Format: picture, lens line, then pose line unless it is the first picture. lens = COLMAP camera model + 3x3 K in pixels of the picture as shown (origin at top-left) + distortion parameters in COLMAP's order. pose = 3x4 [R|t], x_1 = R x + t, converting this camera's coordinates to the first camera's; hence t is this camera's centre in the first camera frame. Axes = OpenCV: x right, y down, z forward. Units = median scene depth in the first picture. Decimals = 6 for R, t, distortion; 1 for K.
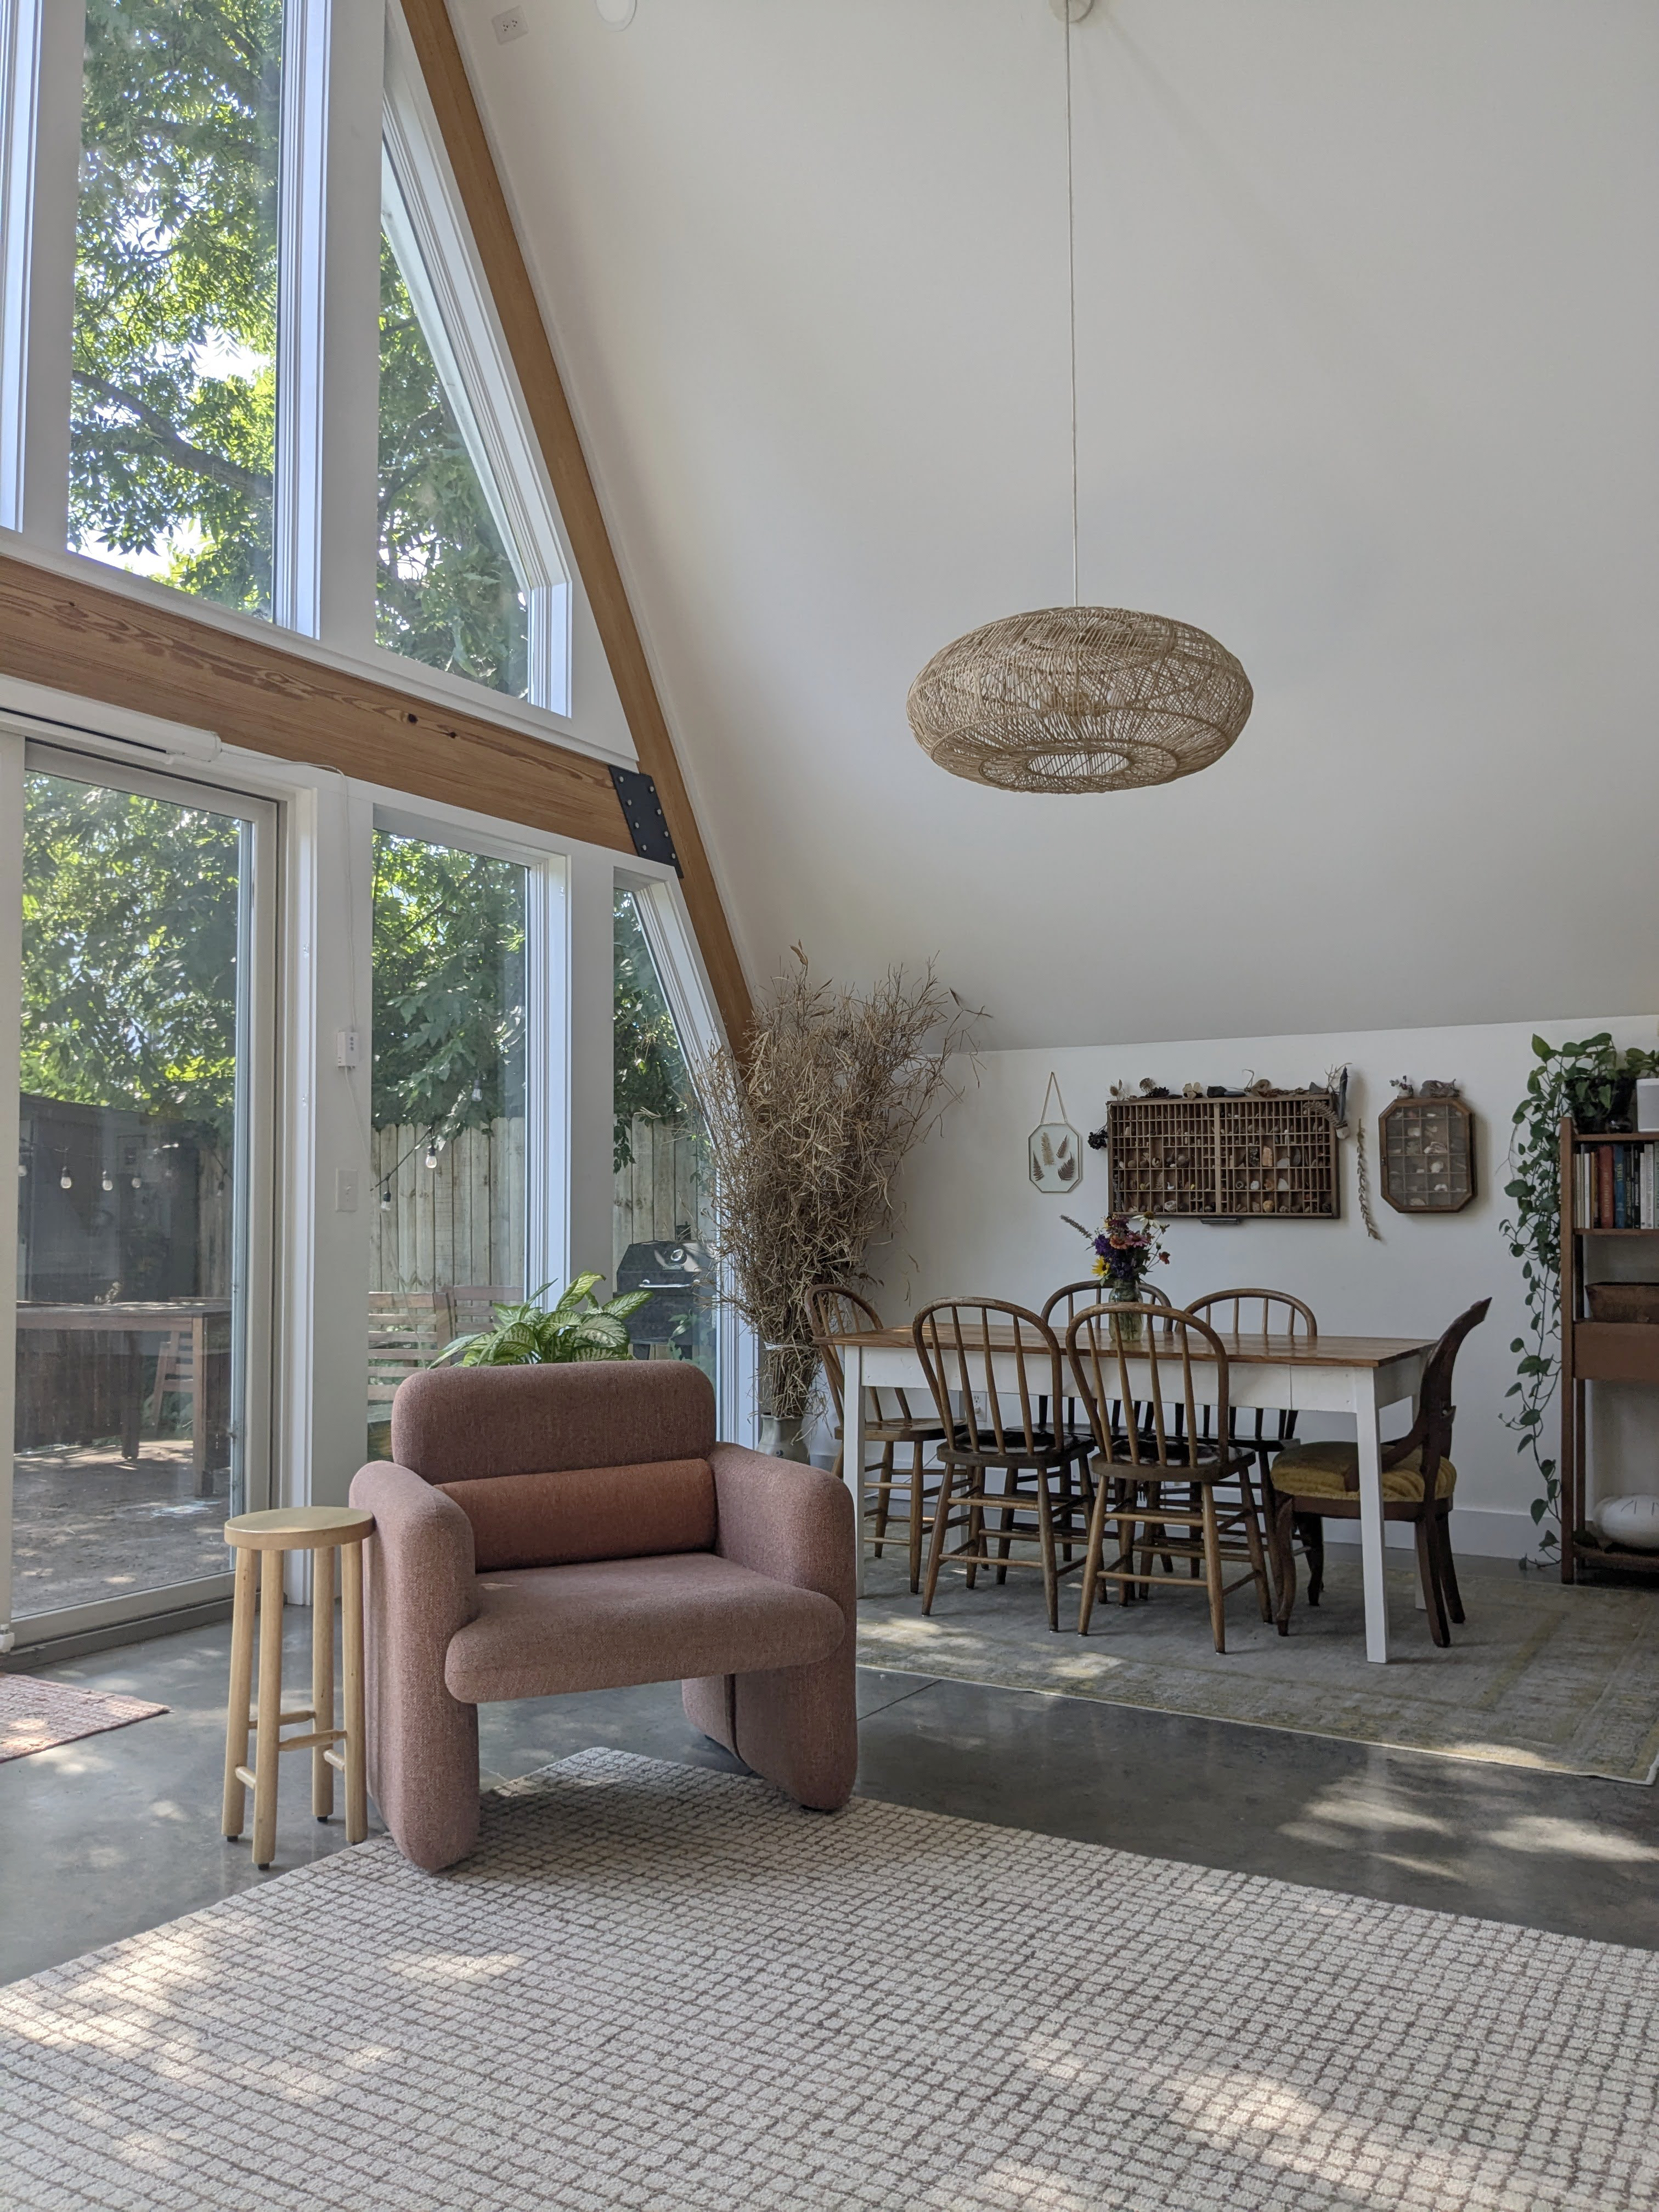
lens RADIAL K [[1750.8, 0, 838.4], [0, 1750.8, 1108.3], [0, 0, 1]] dist [0.029620, -0.044629]
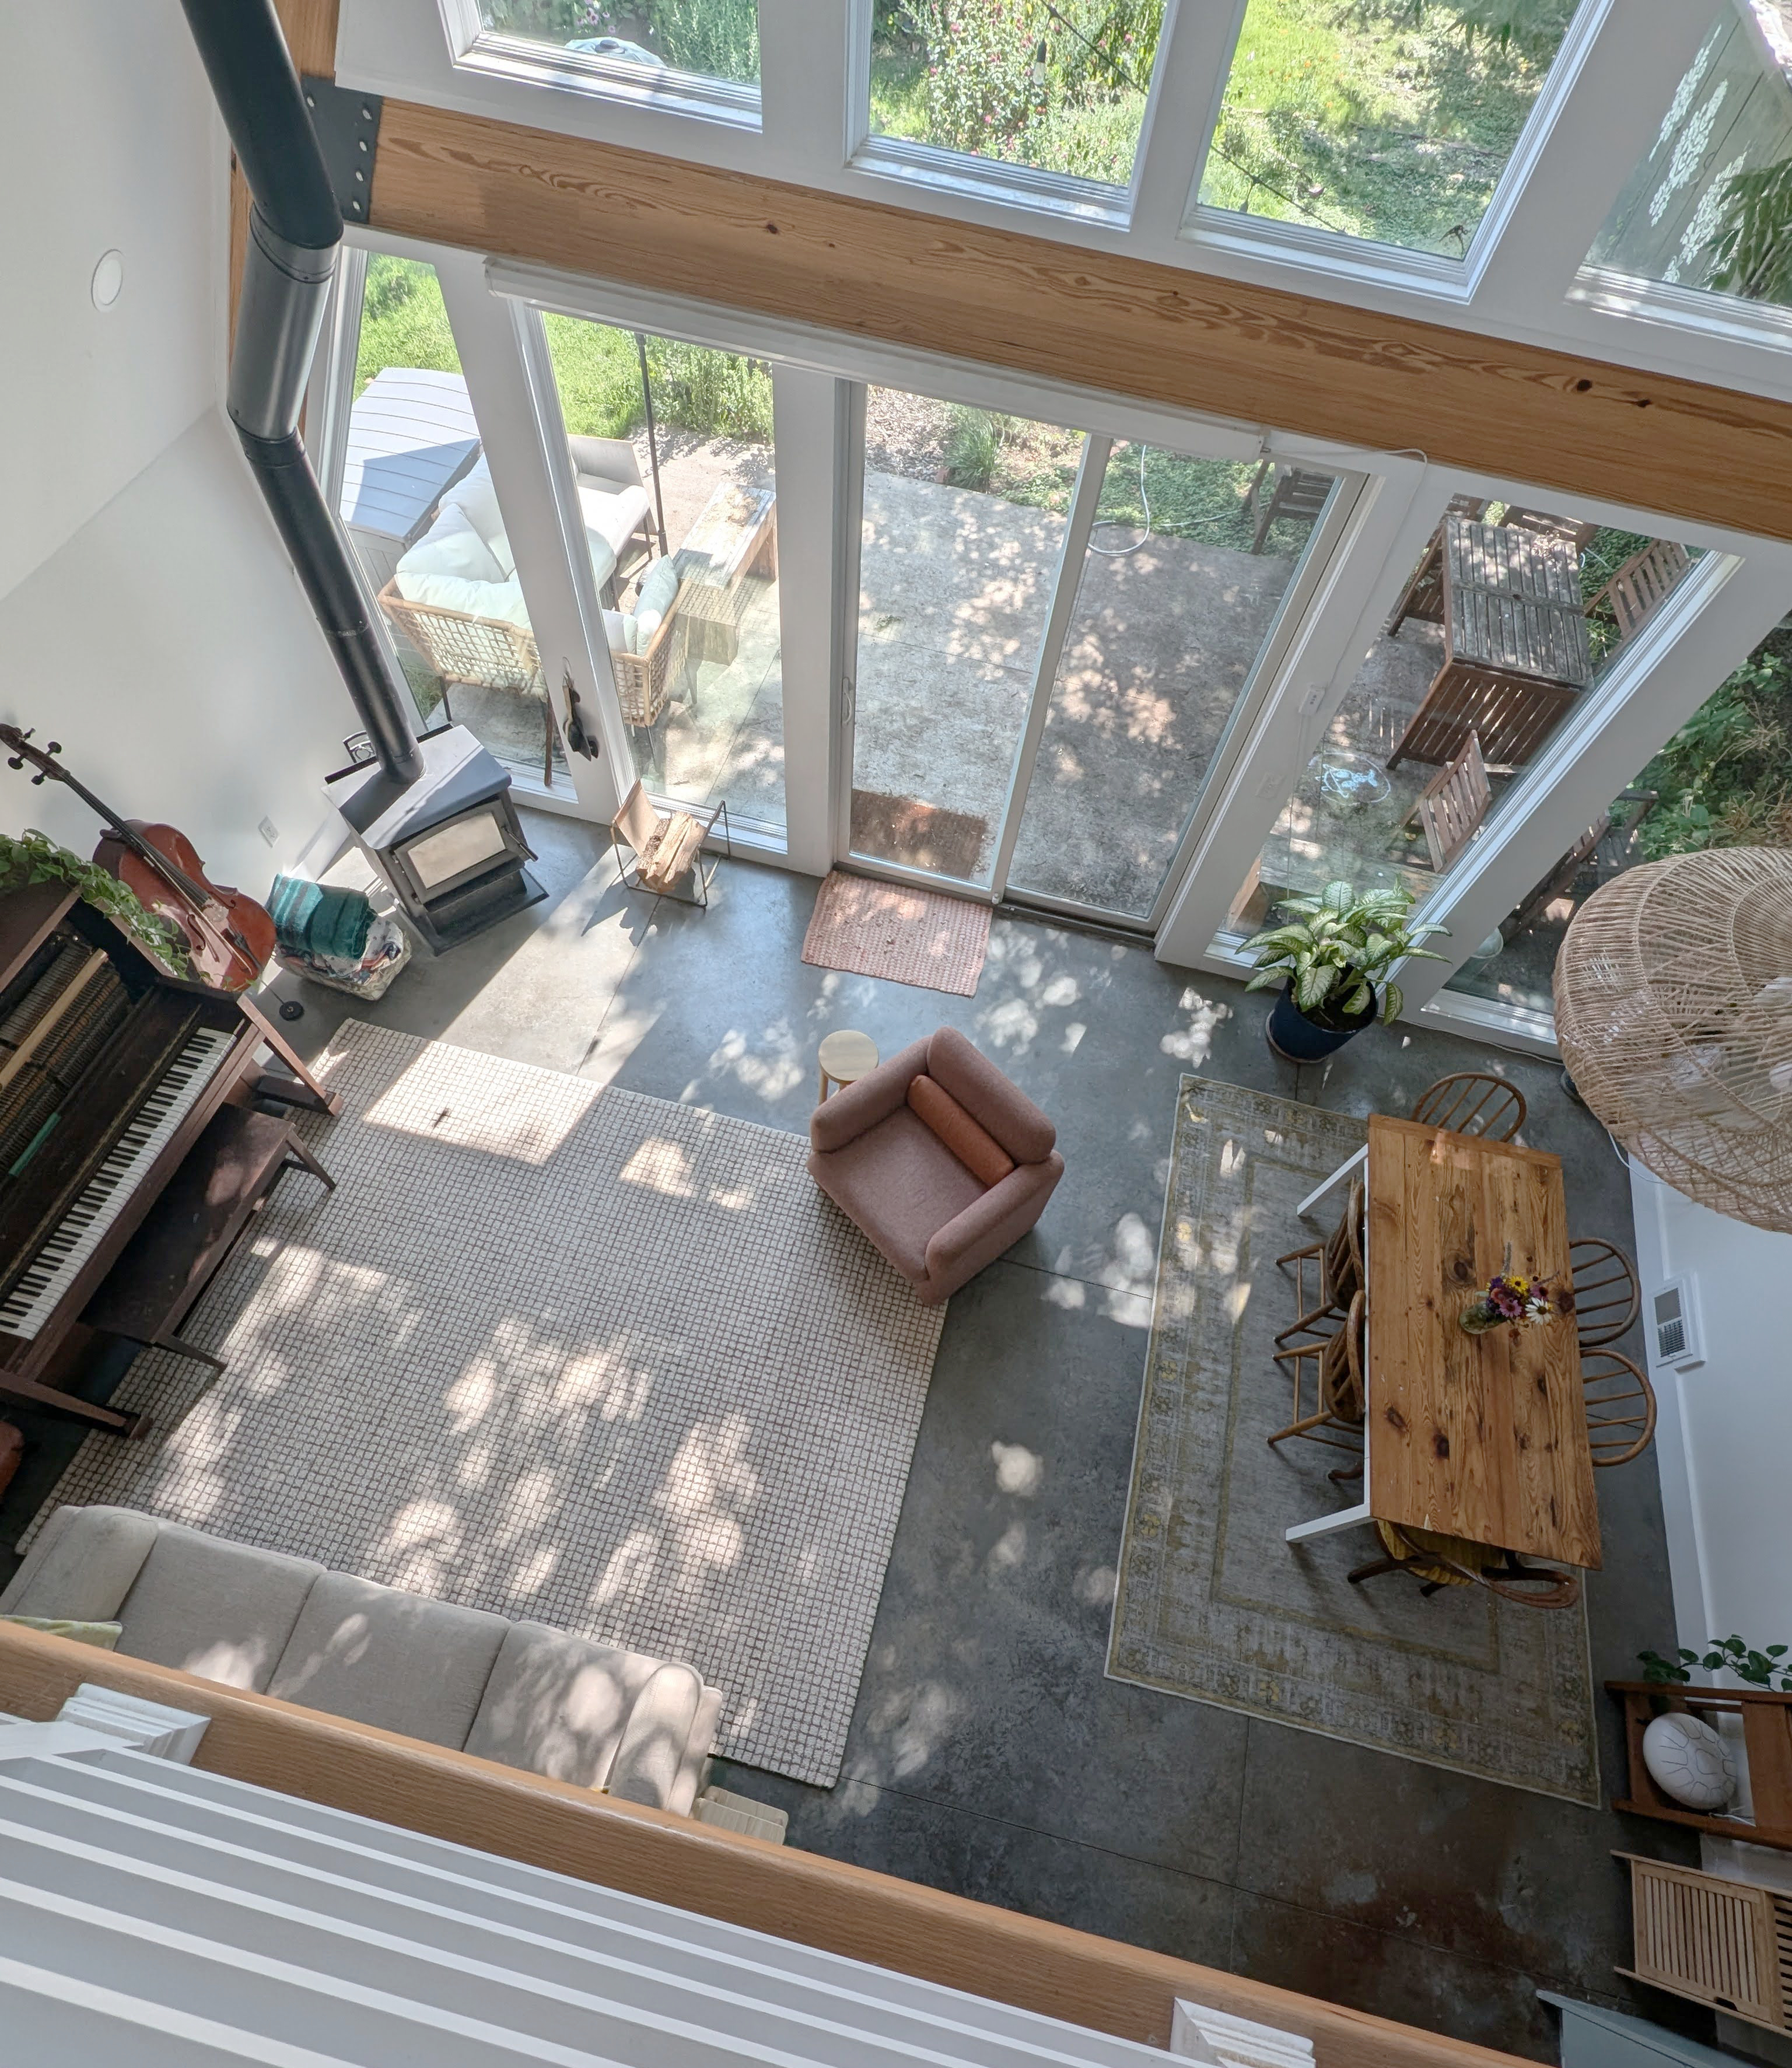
lens RADIAL K [[993.9, 0, 906.2], [0, 993.9, 1192.1], [0, 0, 1]] dist [0.003888, 0.001605]
pose [[0.295022, 0.874607, -0.384739, 0.201639], [-0.025989, 0.409857, 0.911779, -0.472956], [0.955137, -0.258996, 0.143647, 0.442005]]
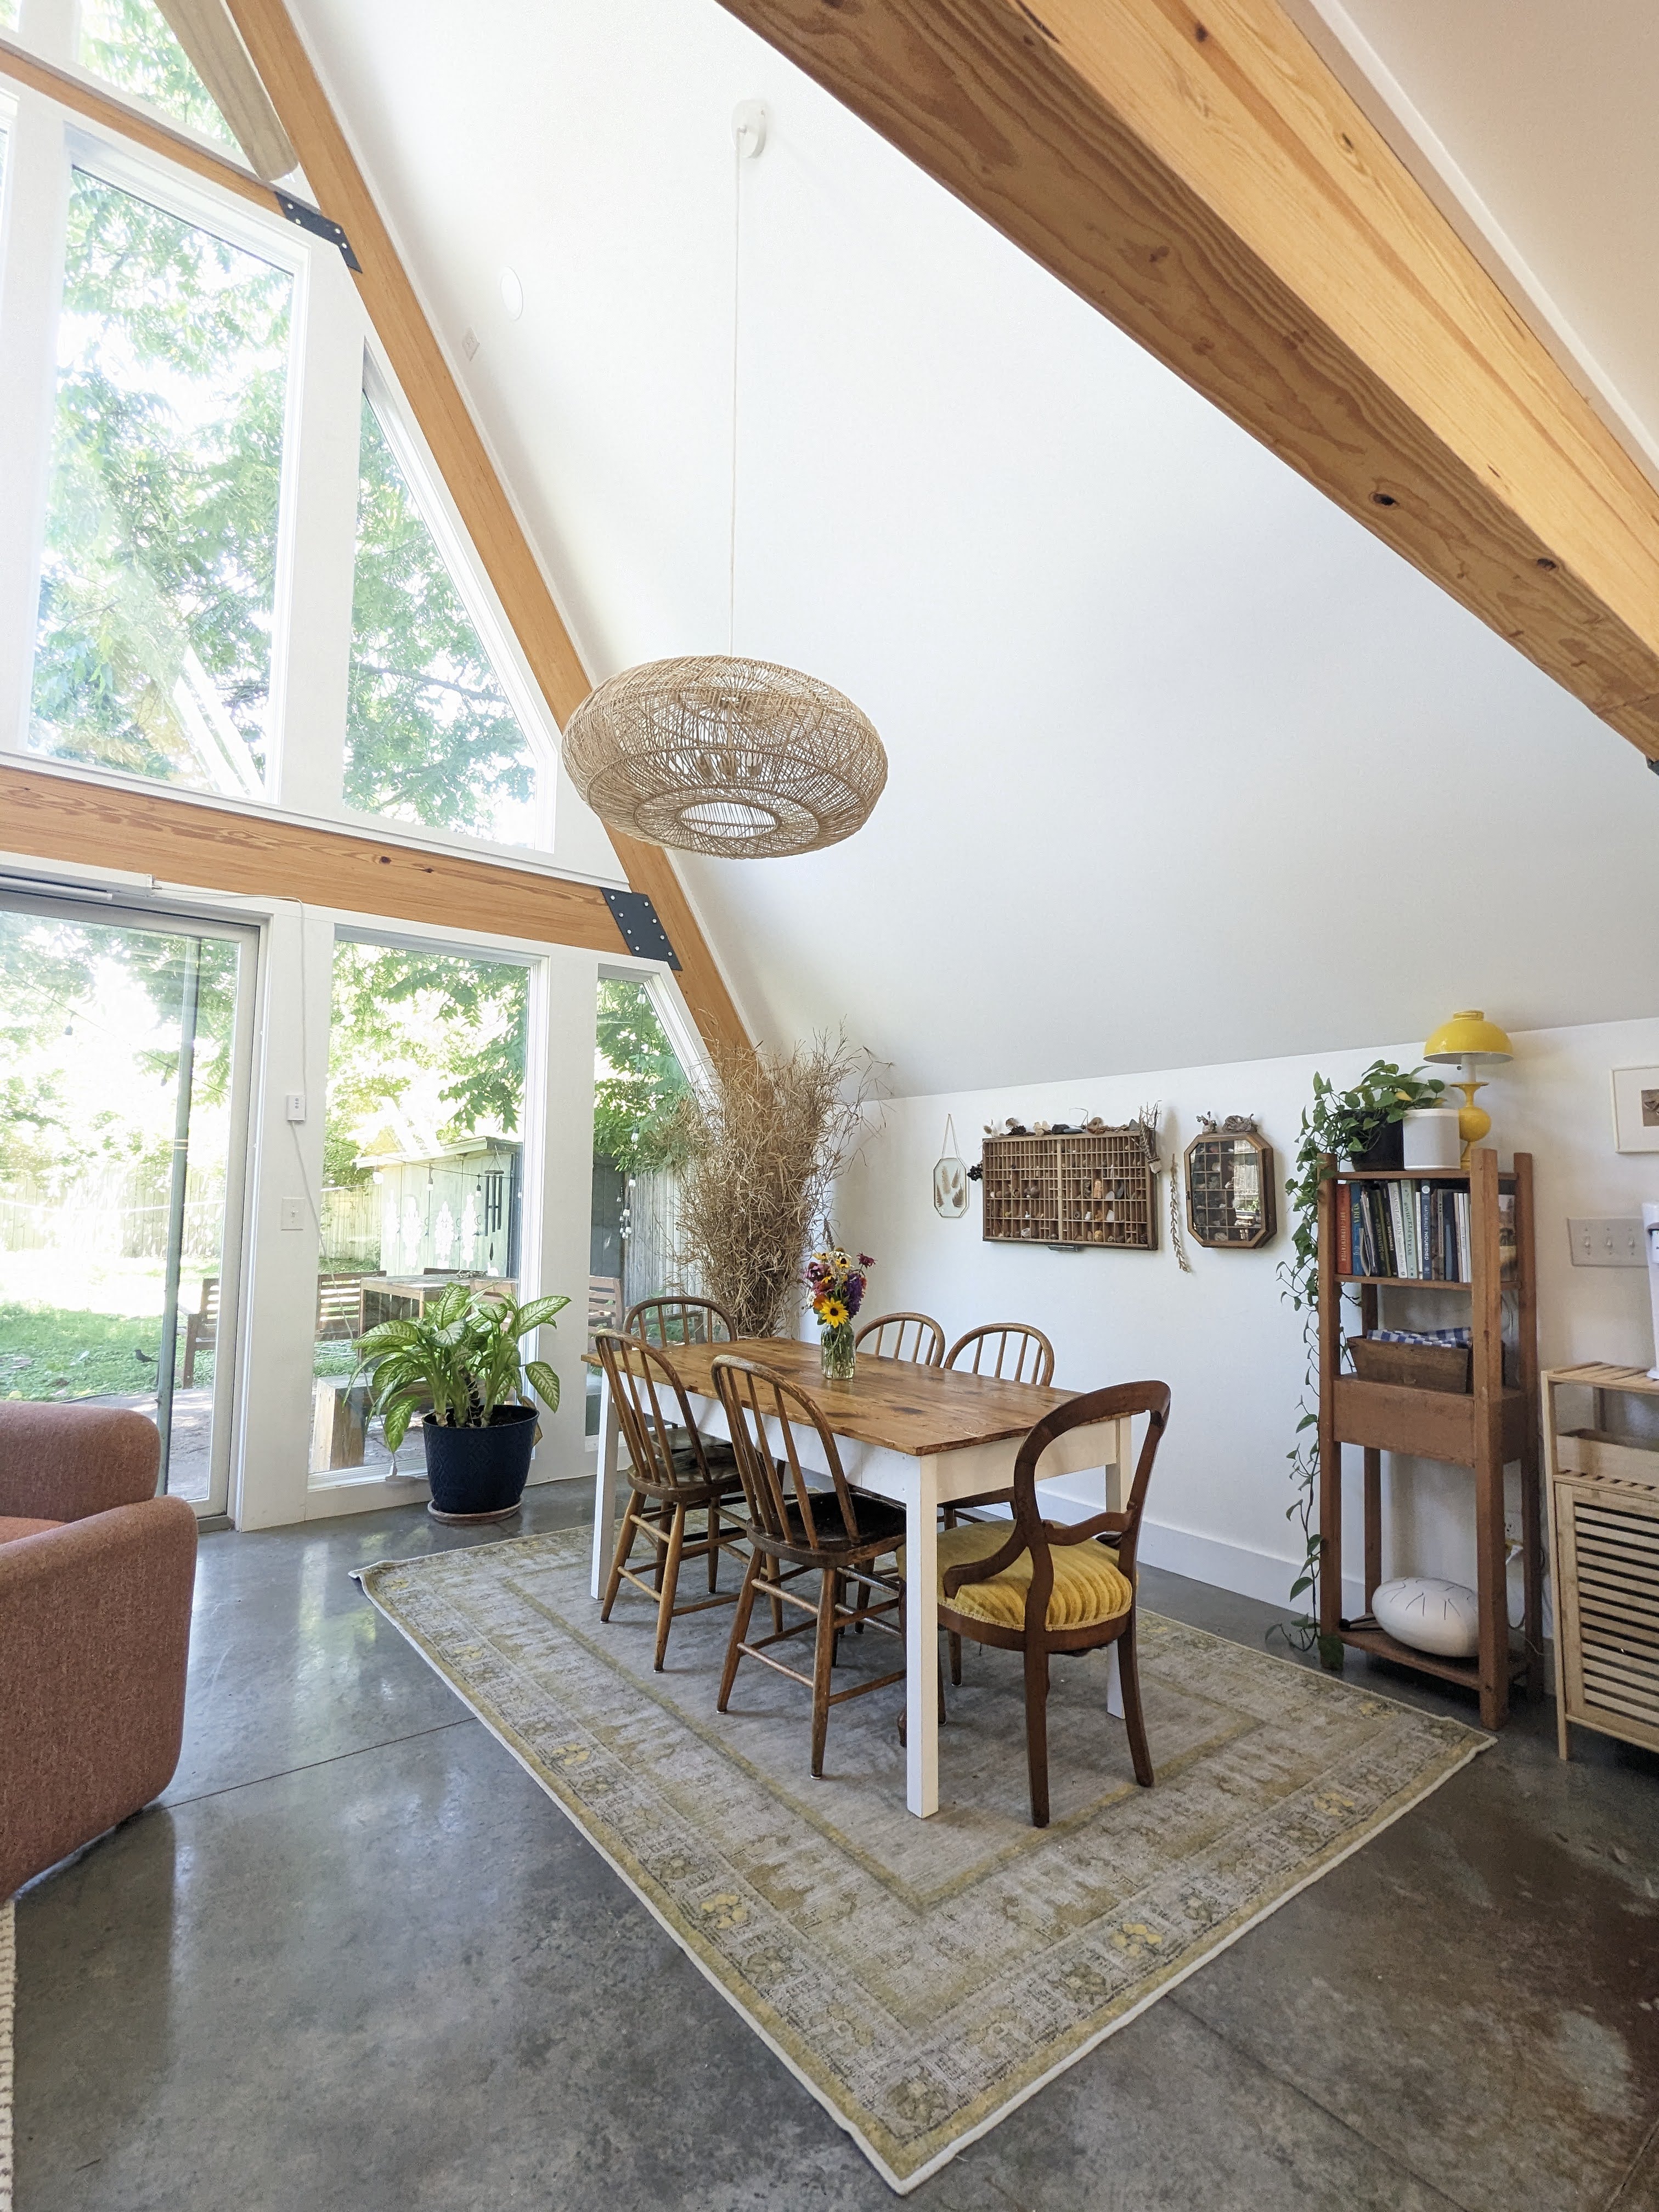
lens RADIAL K [[1051.3, 0, 842.0], [0, 1051.3, 1100.0], [0, 0, 1]] dist [0.001711, 0.001558]
pose [[0.932918, -0.022519, -0.359385, 0.338447], [0.009264, 0.999213, -0.038562, -0.003809], [0.359970, 0.032646, 0.932392, 0.350213]]
